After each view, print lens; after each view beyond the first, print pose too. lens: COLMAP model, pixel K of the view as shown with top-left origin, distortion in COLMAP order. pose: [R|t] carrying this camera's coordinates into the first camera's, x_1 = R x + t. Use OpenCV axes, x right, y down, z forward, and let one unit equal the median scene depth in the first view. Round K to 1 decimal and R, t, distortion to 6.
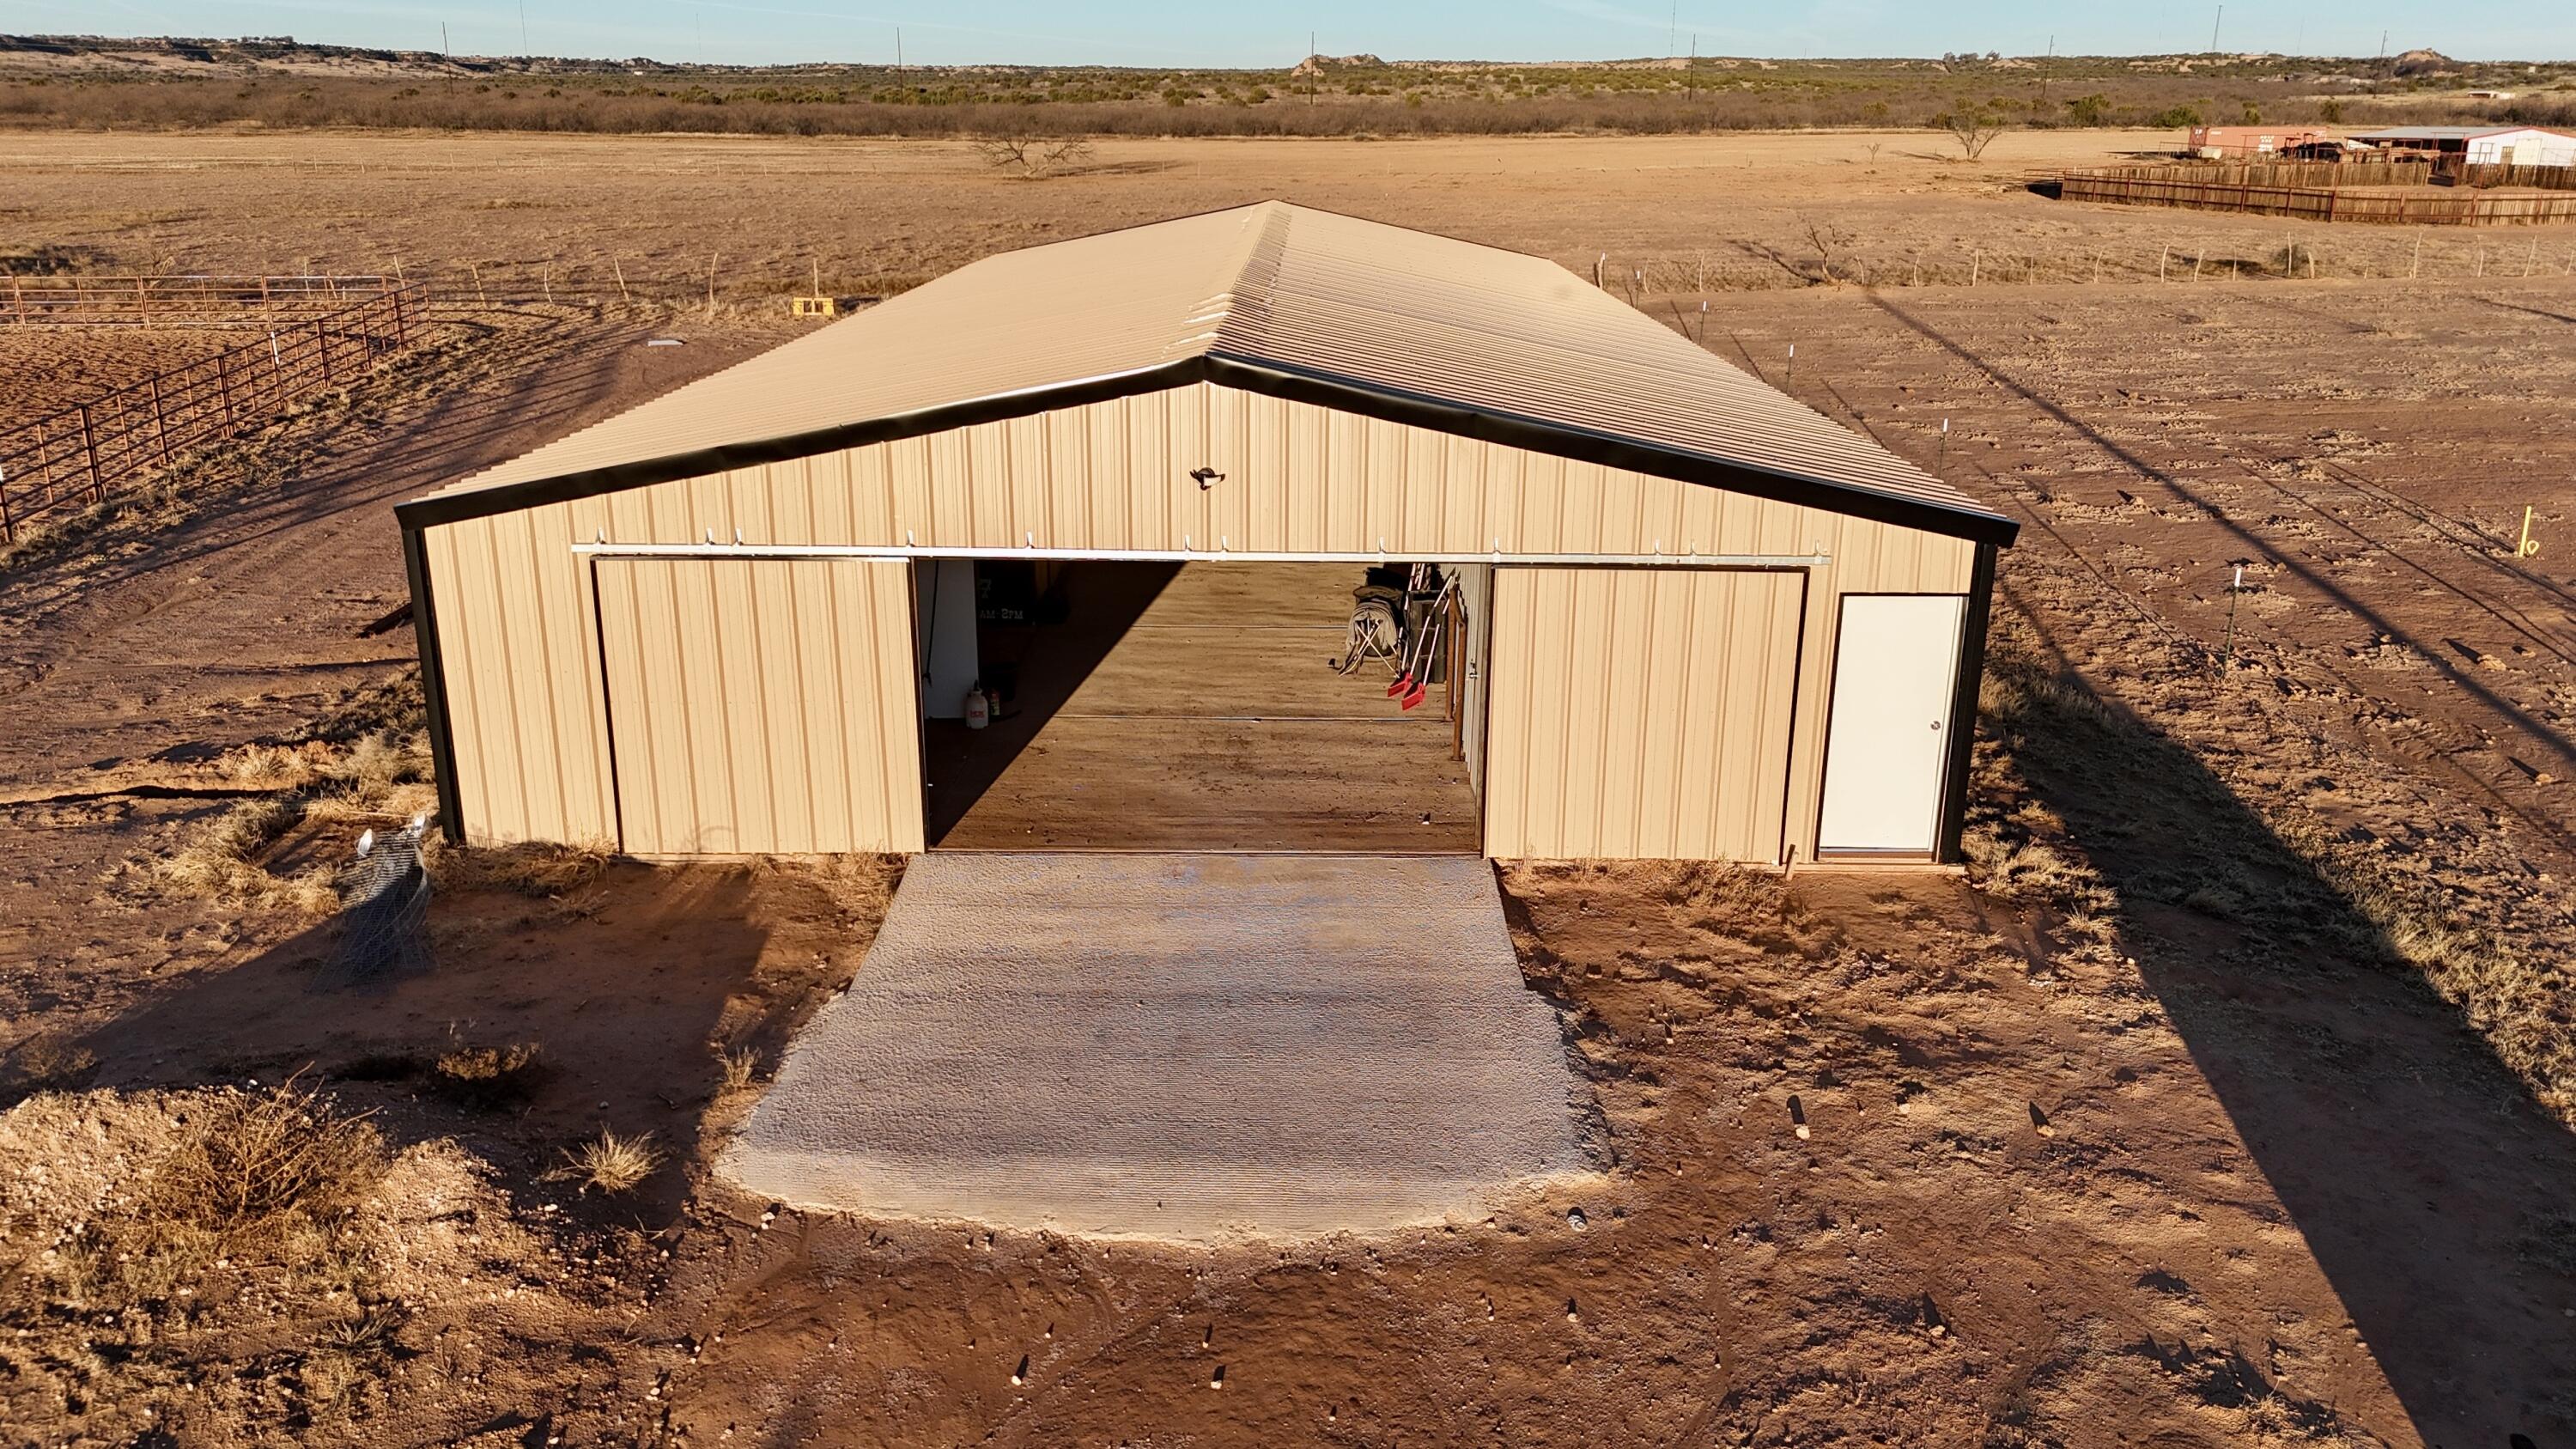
lens RADIAL K [[1905.4, 0, 1283.0], [0, 1905.4, 725.7], [0, 0, 1]] dist [0.057974, -0.049313]
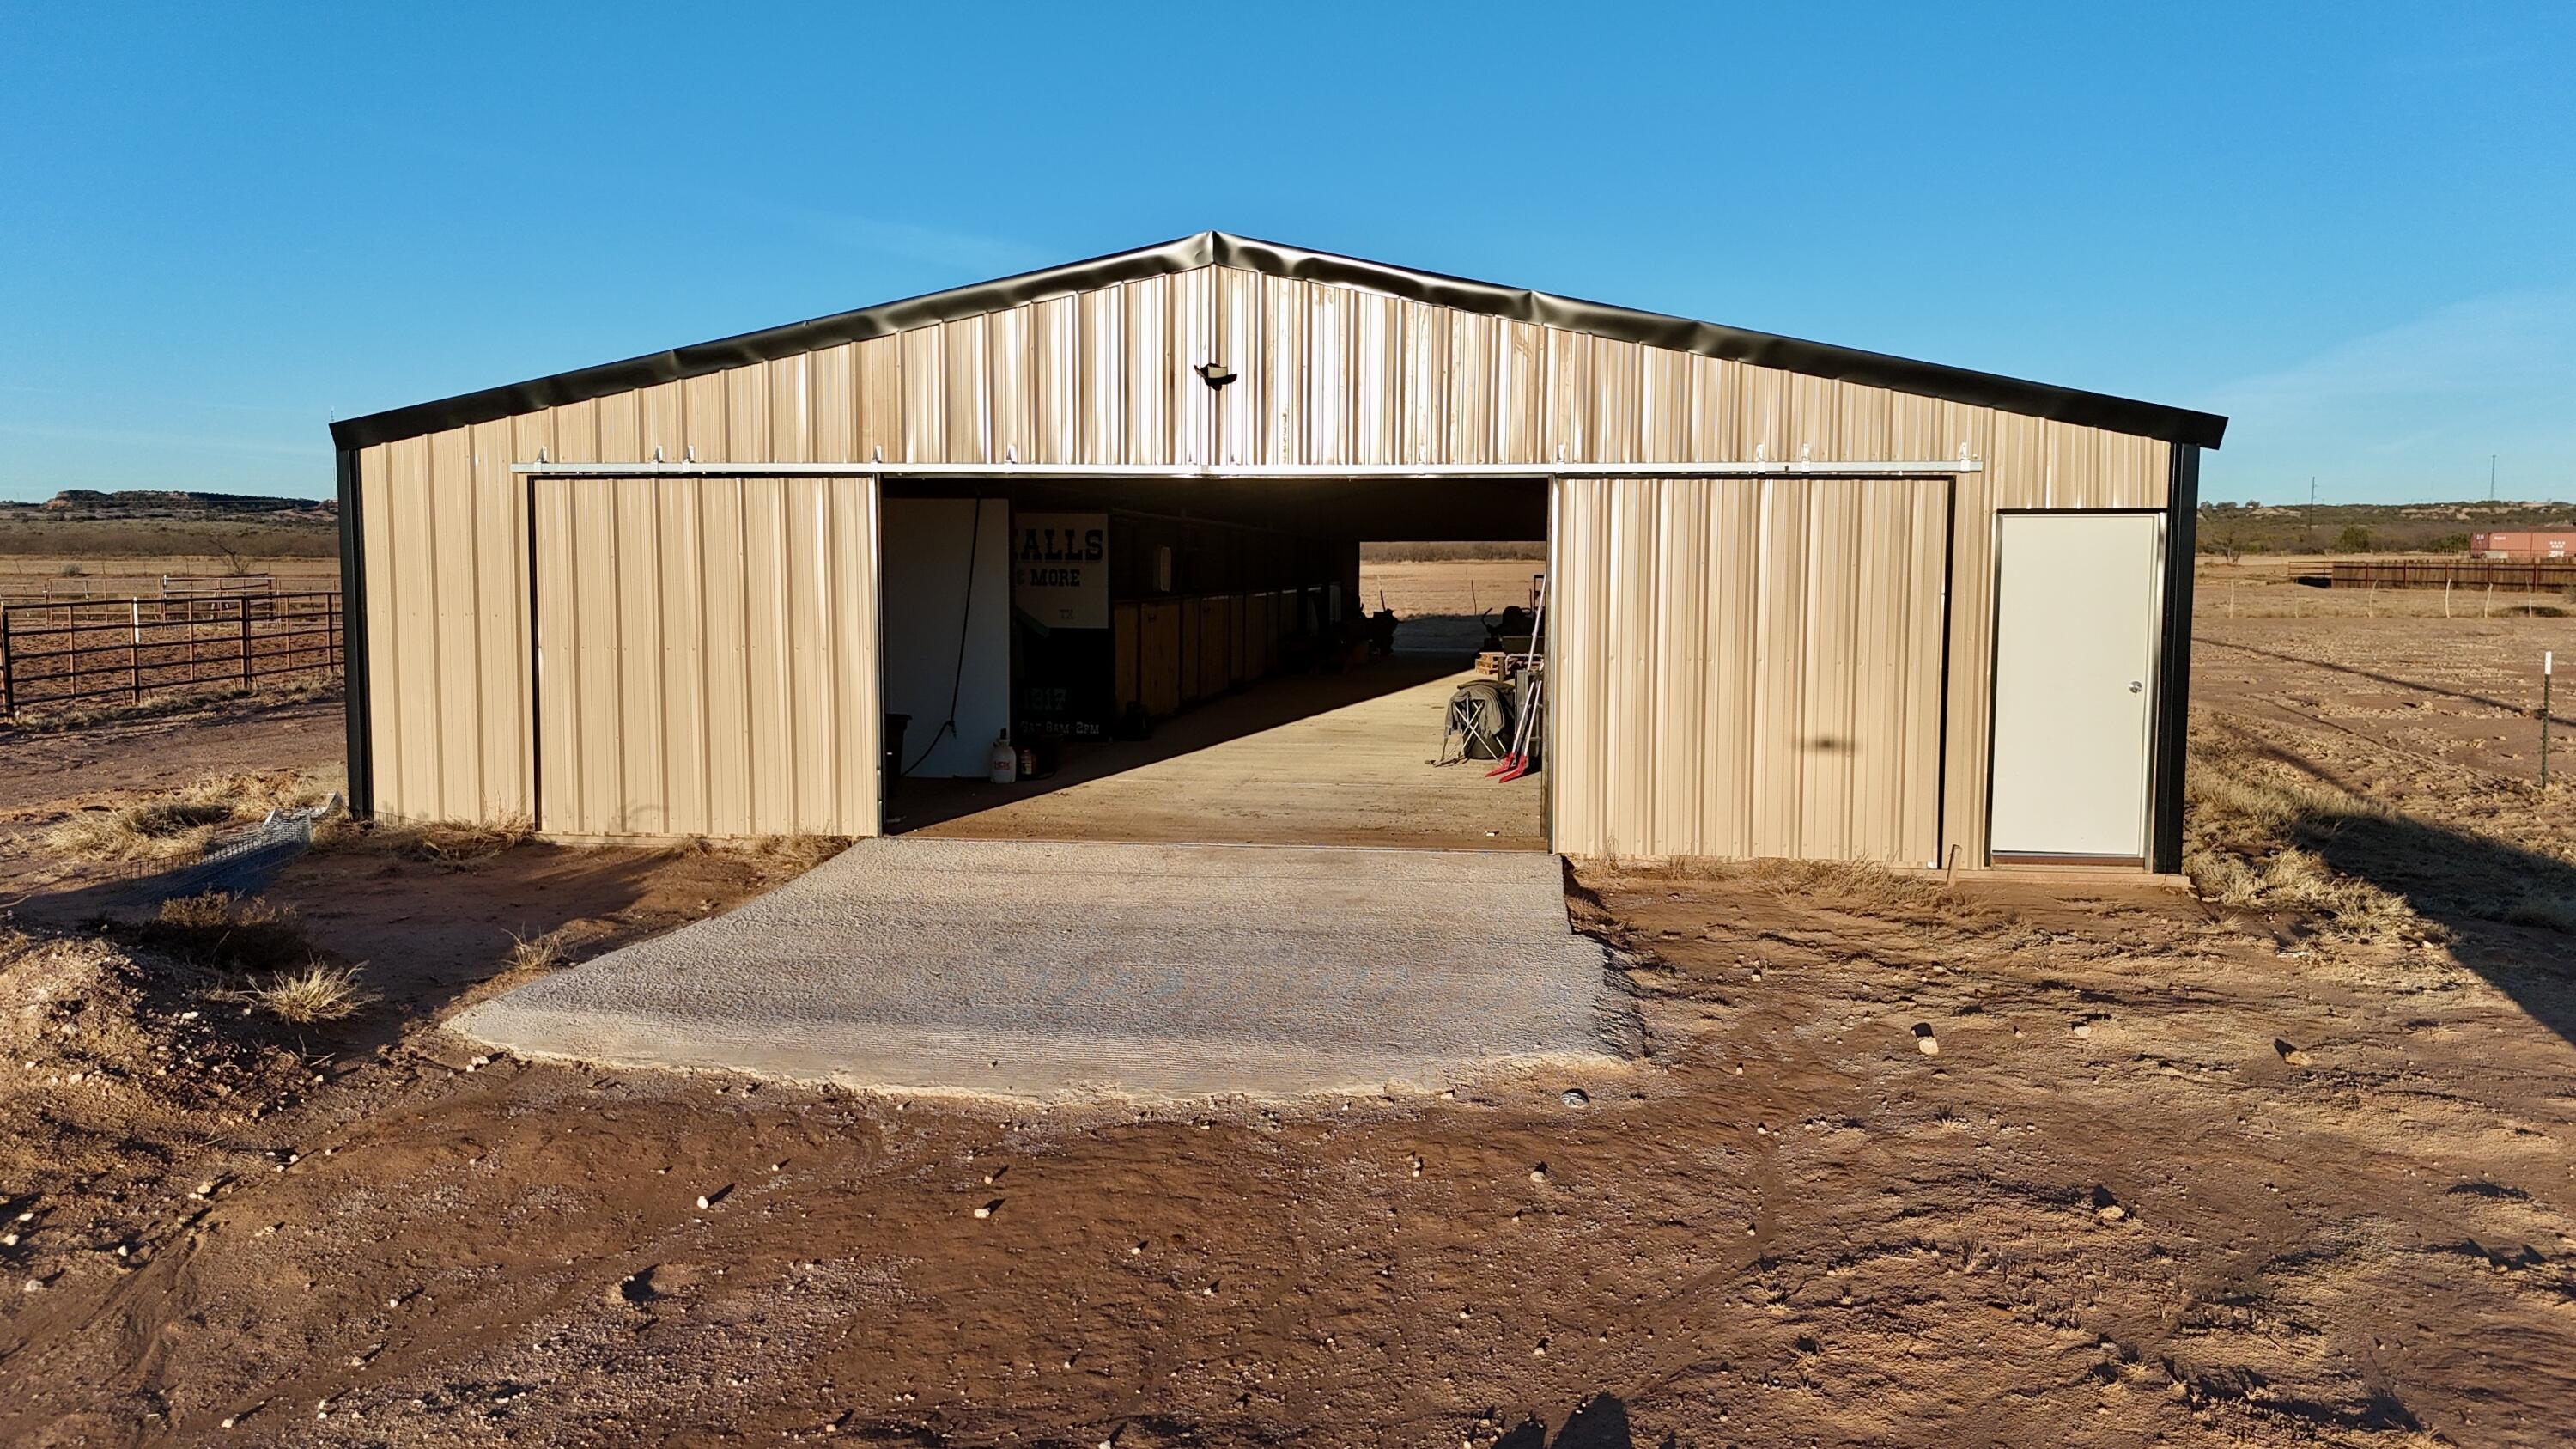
lens RADIAL K [[1905.4, 0, 1290.2], [0, 1905.4, 725.6], [0, 0, 1]] dist [0.057974, -0.049313]
pose [[0.991866, 0.010508, -0.126855, 0.135184], [-0.039386, 0.973016, -0.227352, 0.282996], [0.121043, 0.230499, 0.965515, 0.283637]]
